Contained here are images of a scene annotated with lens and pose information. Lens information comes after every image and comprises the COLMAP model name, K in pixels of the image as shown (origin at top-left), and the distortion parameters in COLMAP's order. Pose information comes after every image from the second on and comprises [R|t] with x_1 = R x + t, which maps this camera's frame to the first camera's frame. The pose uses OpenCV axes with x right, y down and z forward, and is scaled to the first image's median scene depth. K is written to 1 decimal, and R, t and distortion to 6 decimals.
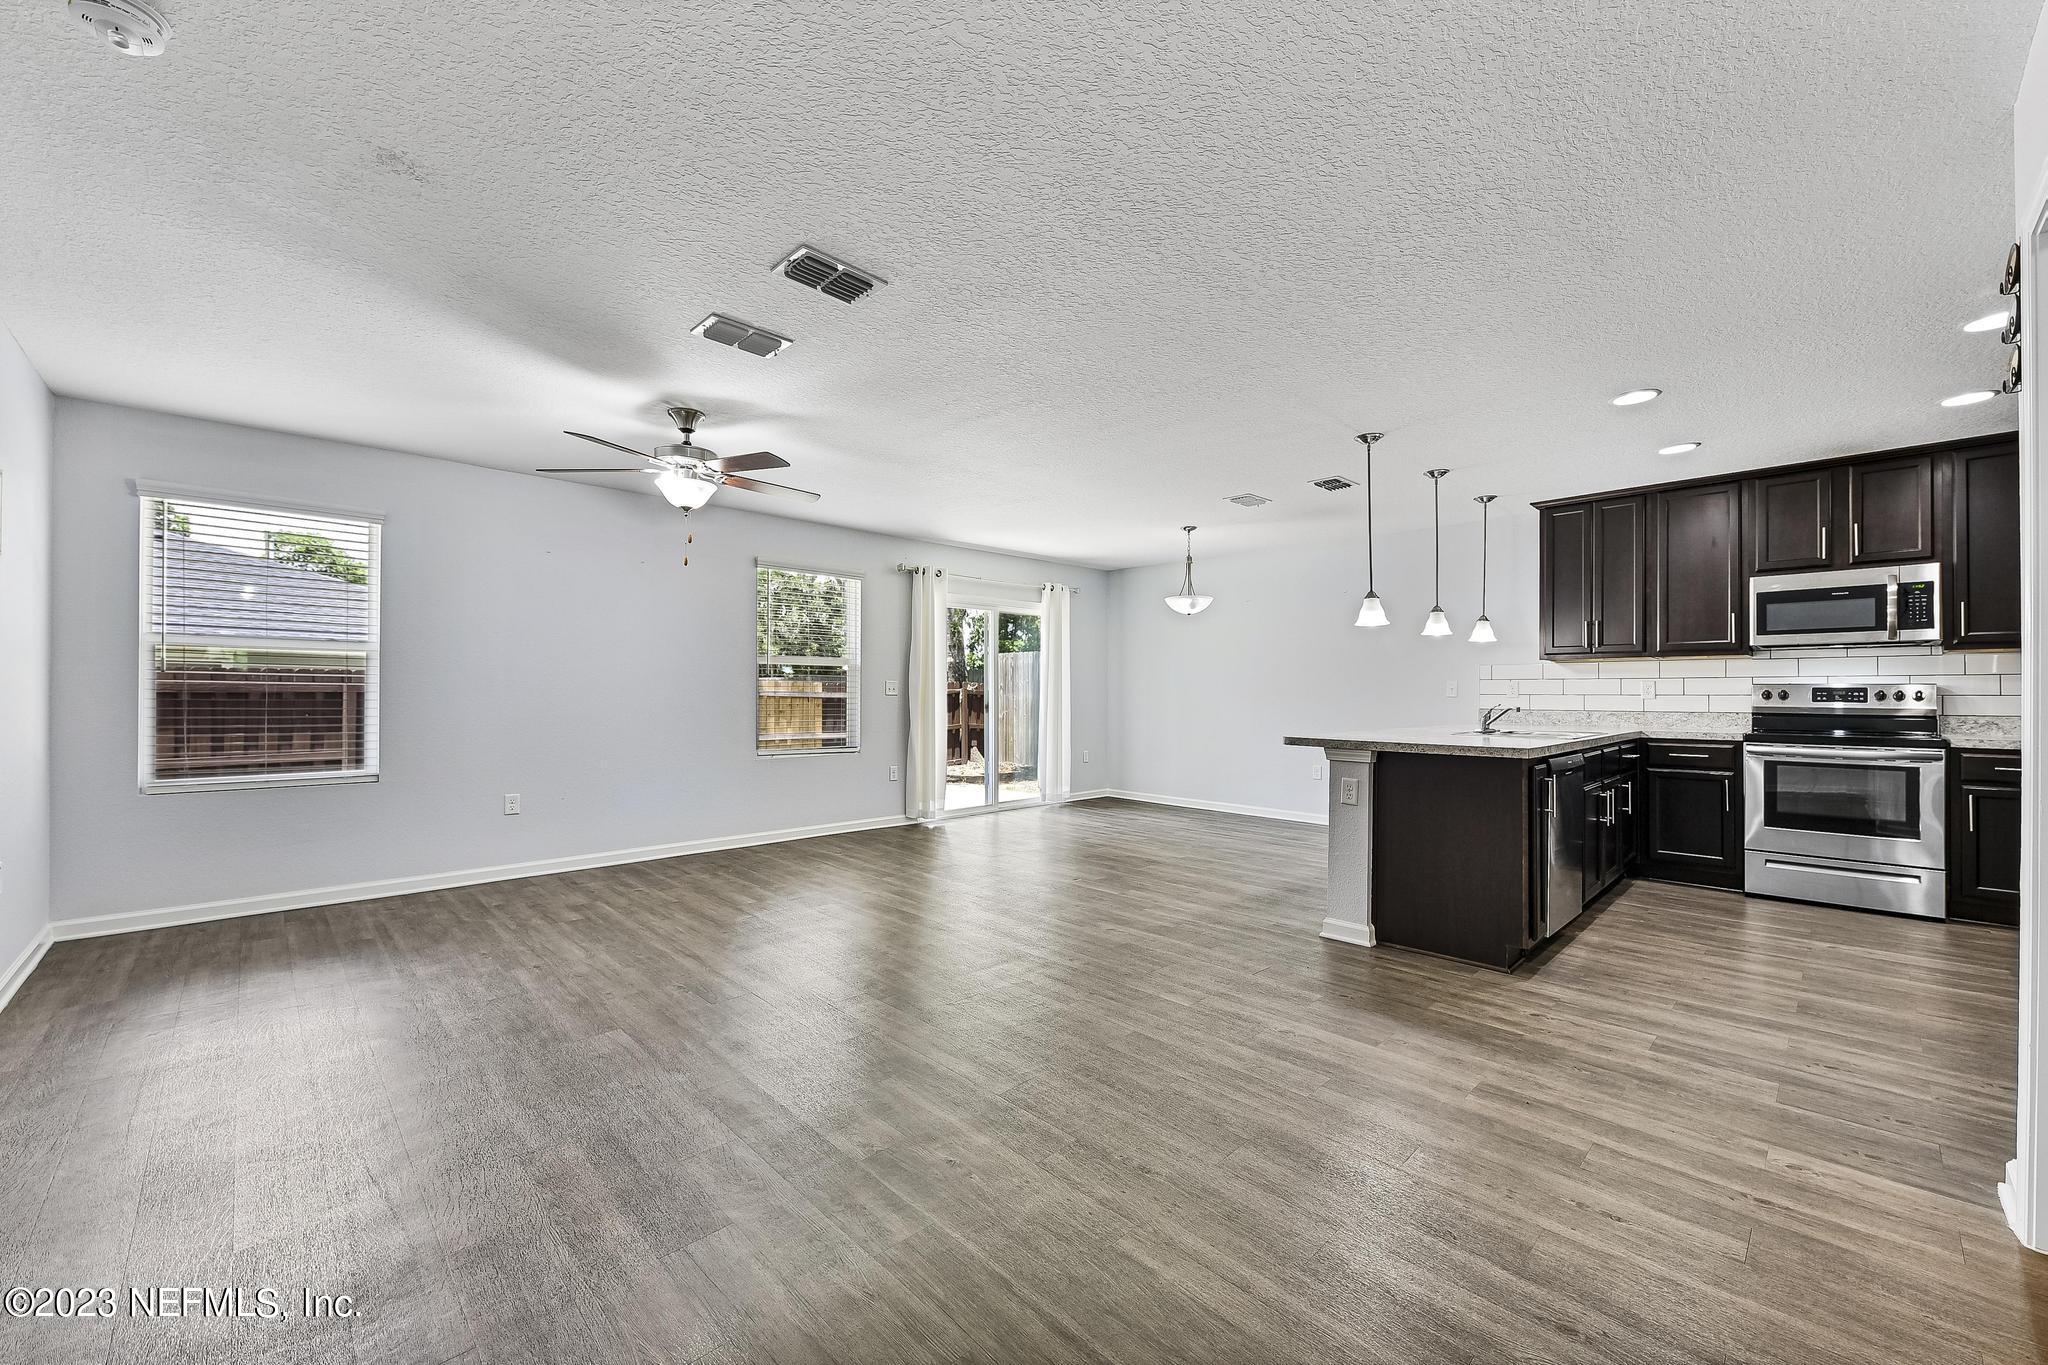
lens RADIAL K [[805.4, 0, 1035.4], [0, 805.4, 688.6], [0, 0, 1]] dist [0.005364, -0.000155]
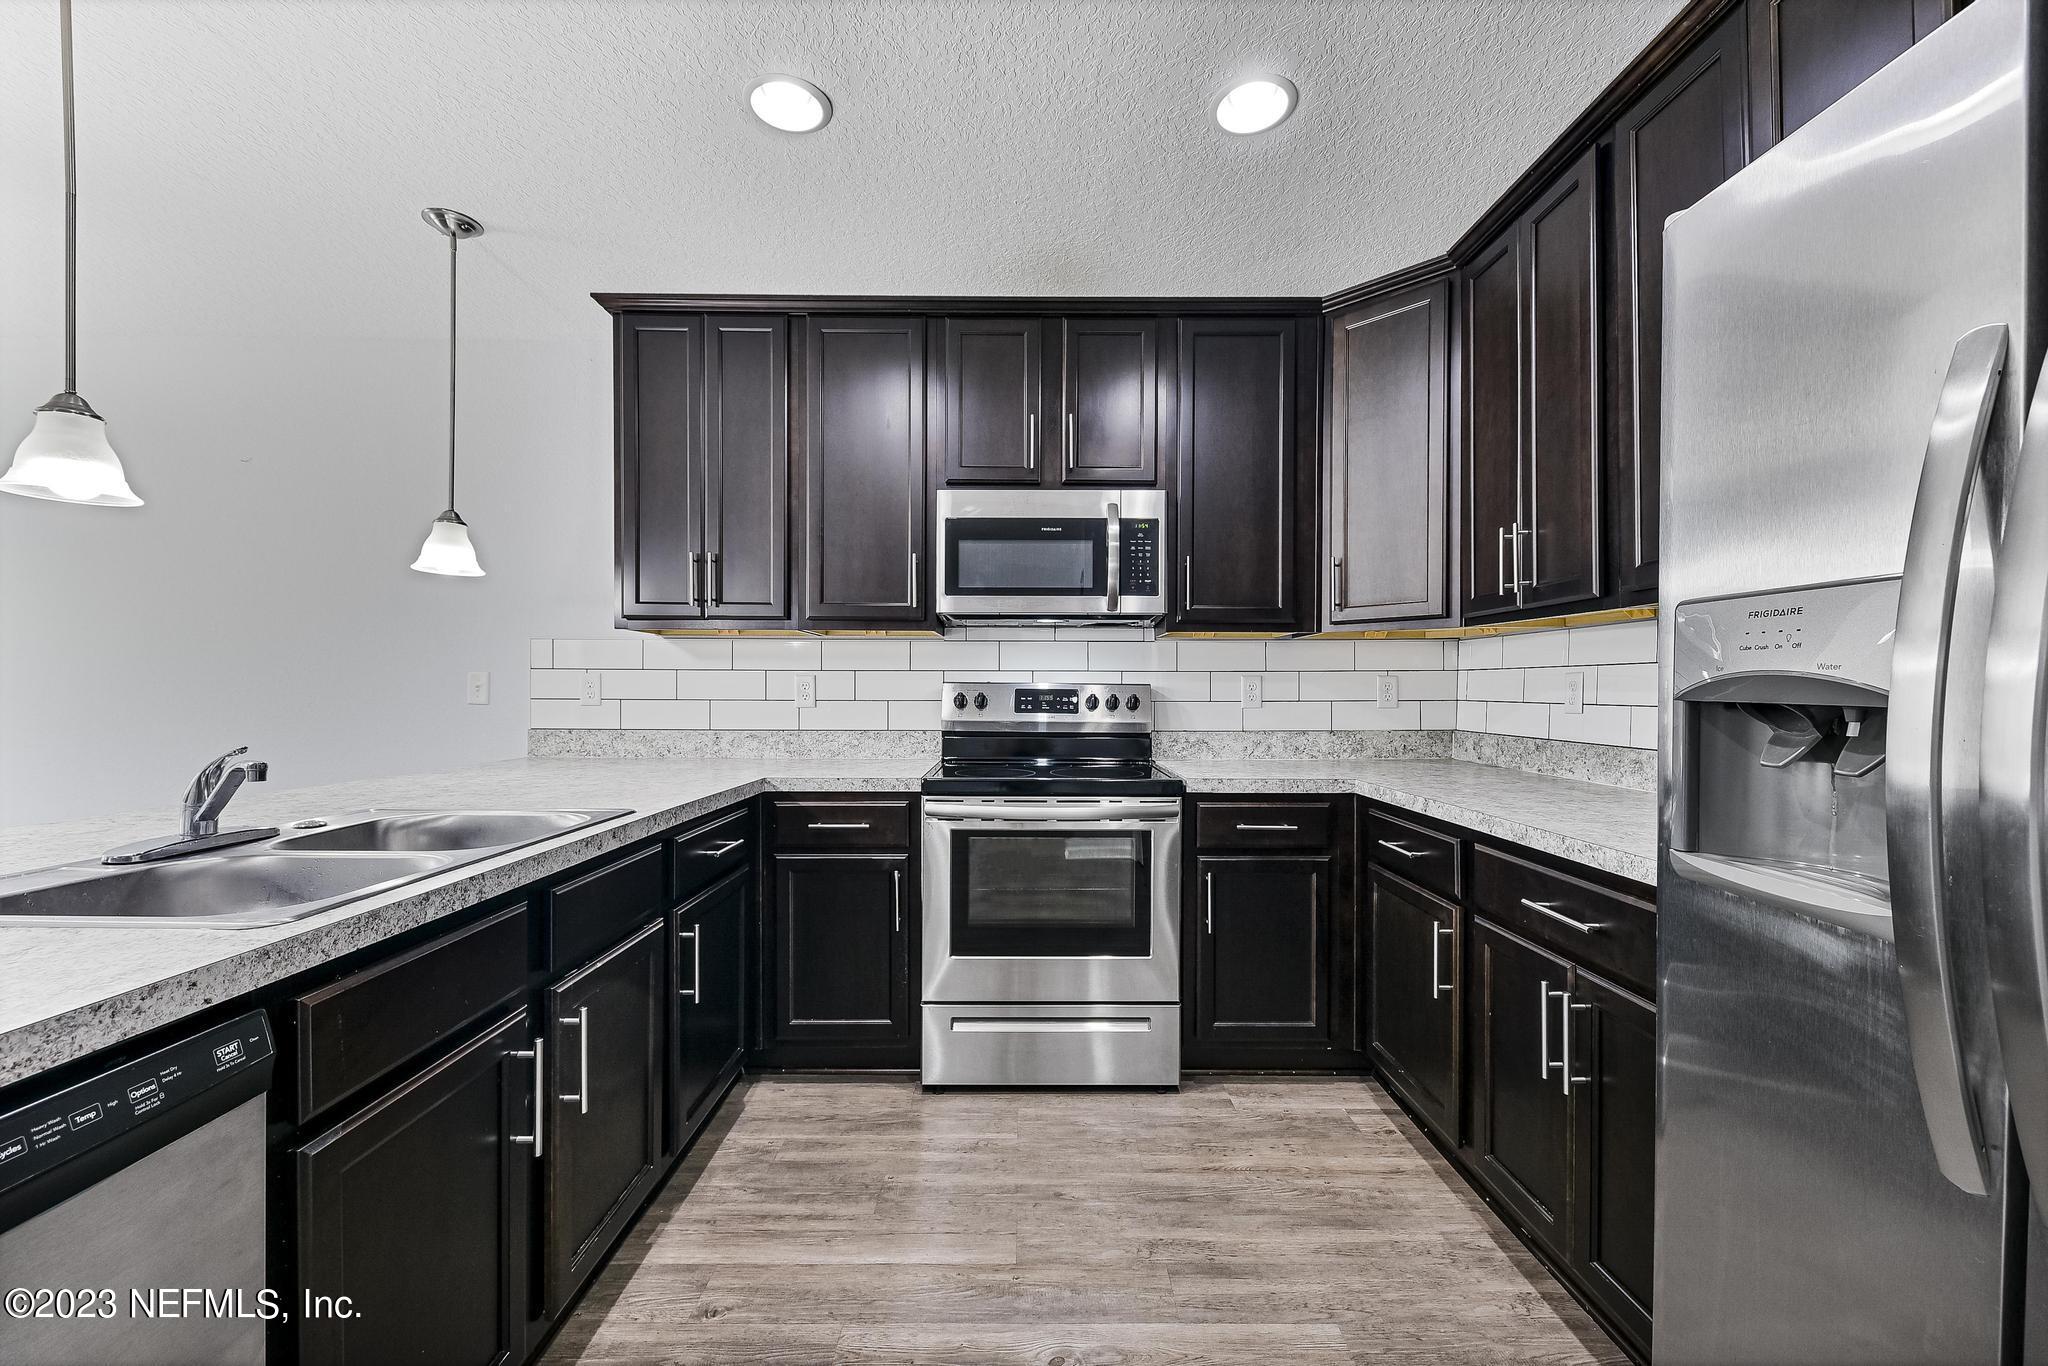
lens RADIAL K [[803.1, 0, 1029.6], [0, 803.1, 695.0], [0, 0, 1]] dist [0.001915, -0.000582]
pose [[0.699000, -0.003978, 0.715111, 0.553901], [-0.007523, 0.999888, 0.012916, -0.004831], [-0.715082, -0.014409, 0.698892, 0.590144]]
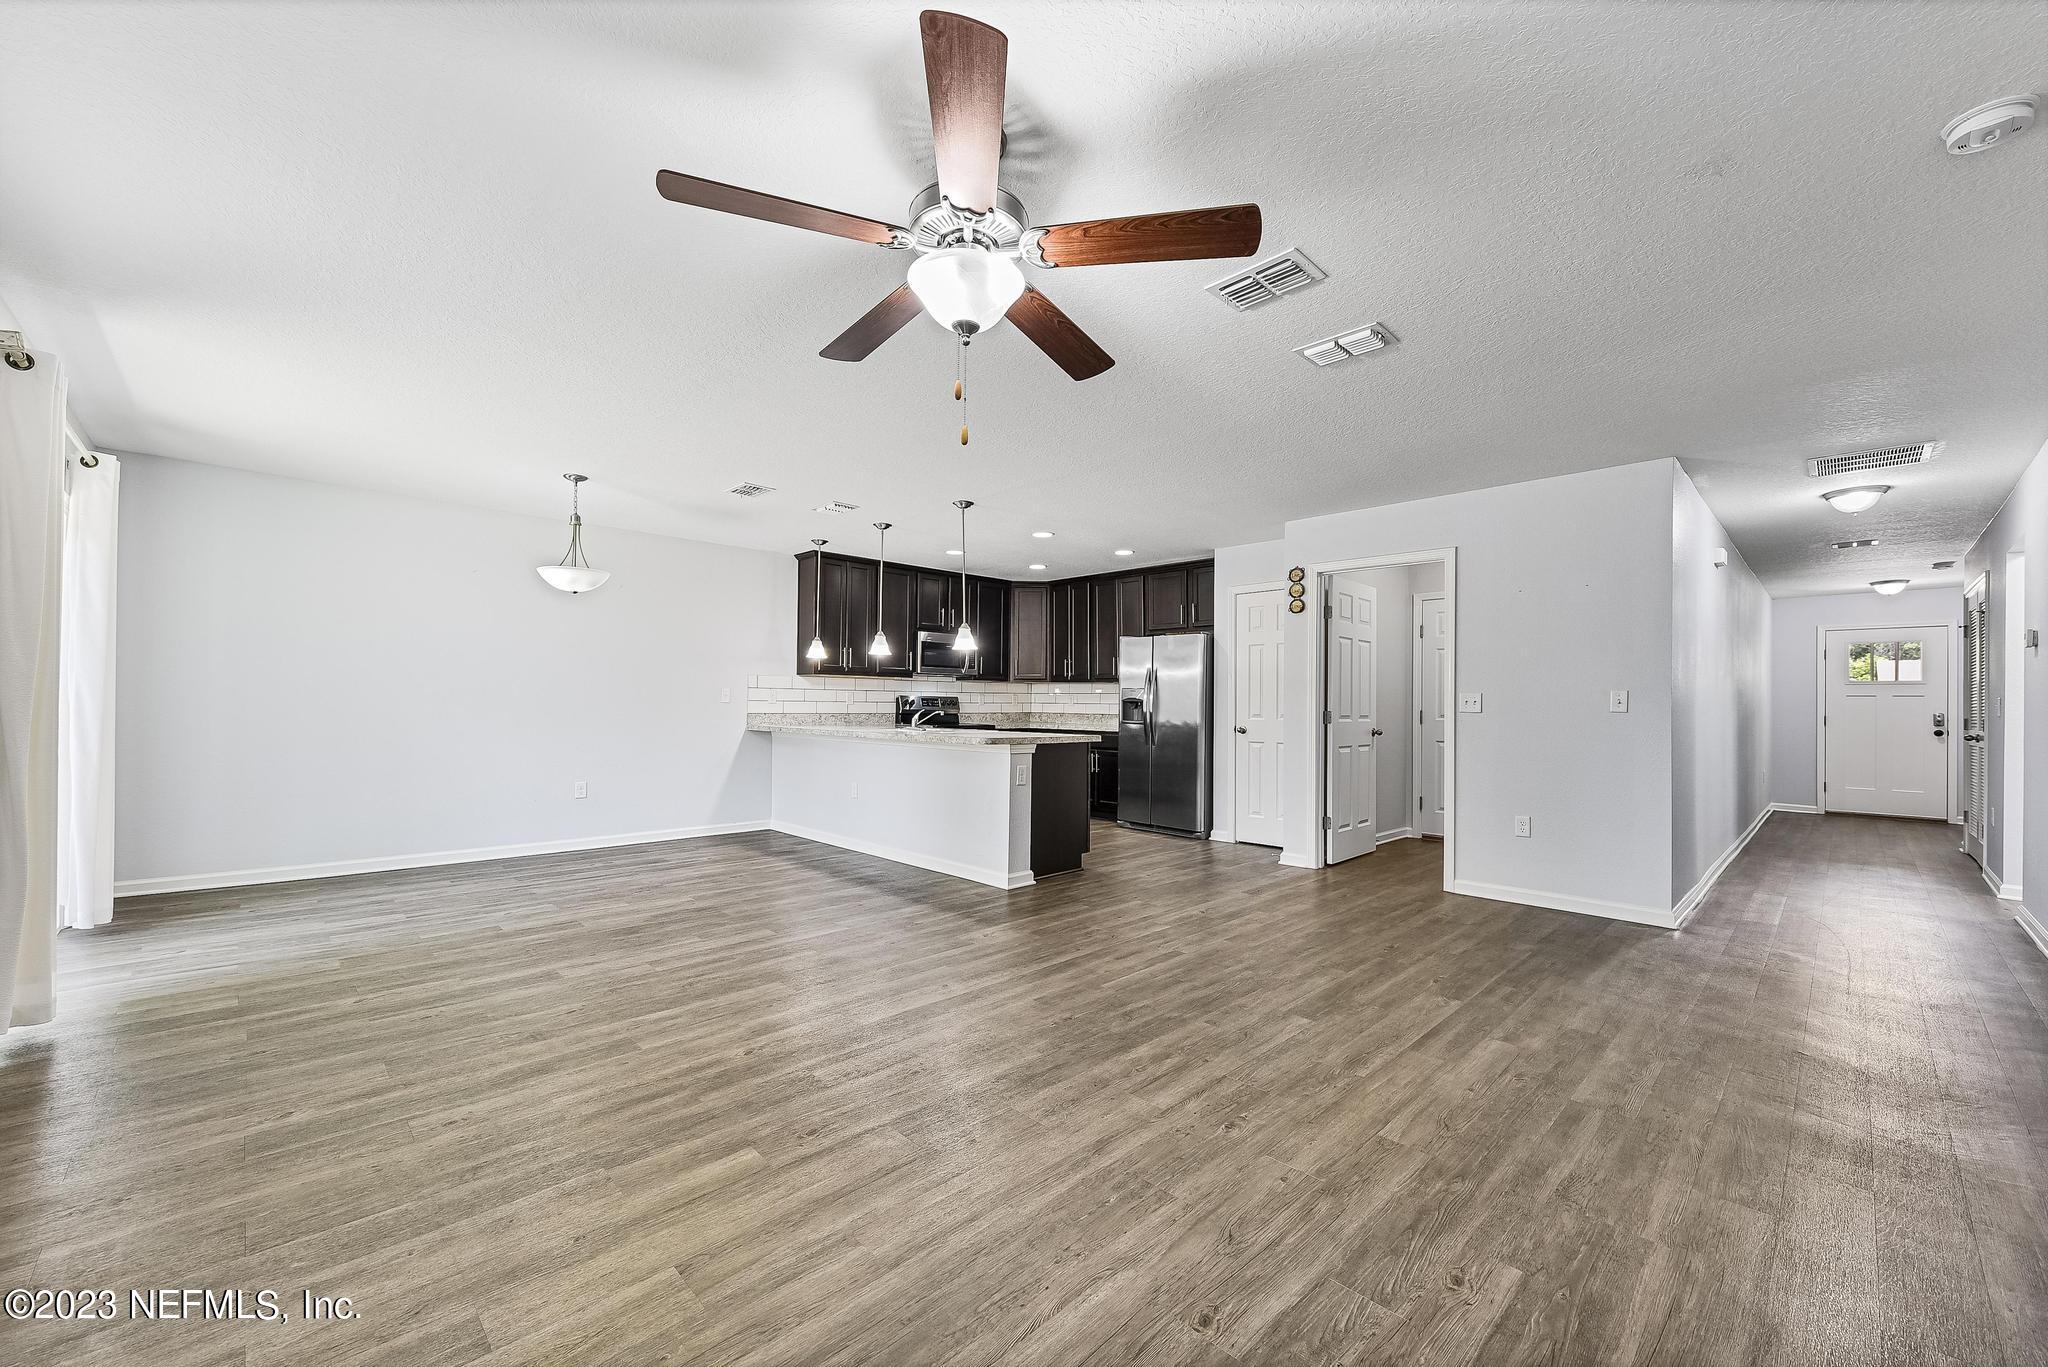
lens RADIAL K [[792.8, 0, 1036.7], [0, 792.8, 700.4], [0, 0, 1]] dist [0.001090, -0.000035]
pose [[-0.006367, 0.002463, 0.999977, -0.762253], [-0.017505, 0.999843, -0.002574, 0.003668], [-0.999827, -0.017521, -0.006323, 0.795679]]
